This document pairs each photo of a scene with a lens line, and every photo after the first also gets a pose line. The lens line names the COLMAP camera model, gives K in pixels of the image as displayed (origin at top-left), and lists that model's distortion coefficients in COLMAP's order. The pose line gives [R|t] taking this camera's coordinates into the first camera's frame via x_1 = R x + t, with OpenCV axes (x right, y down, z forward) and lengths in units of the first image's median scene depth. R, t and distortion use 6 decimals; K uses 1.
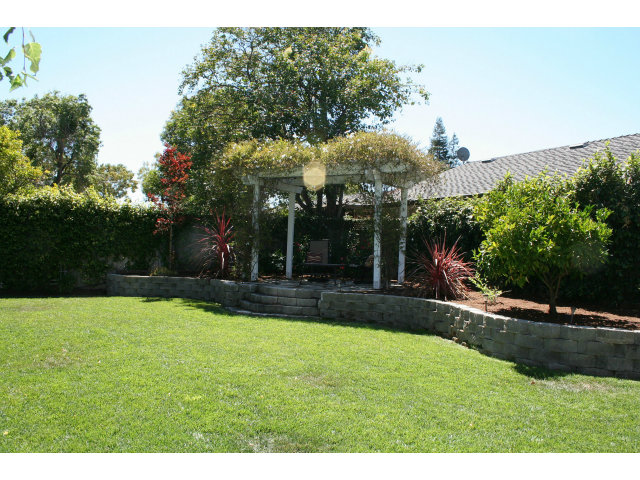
lens RADIAL K [[772.1, 0, 320.0], [0, 772.1, 240.0], [0, 0, 1]] dist [0.008915, 0.044007]
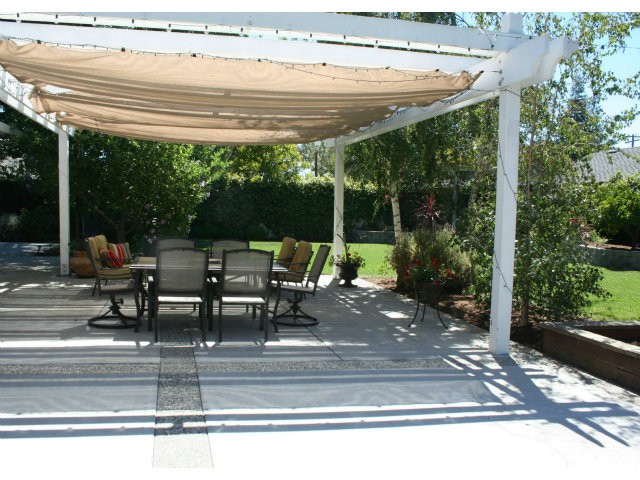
lens RADIAL K [[772.1, 0, 320.0], [0, 772.1, 240.0], [0, 0, 1]] dist [0.008915, 0.044007]
pose [[0.986593, 0.020502, -0.161909, -0.167006], [-0.014042, 0.999063, 0.040948, 0.001277], [0.162596, -0.038125, 0.985956, -1.083565]]
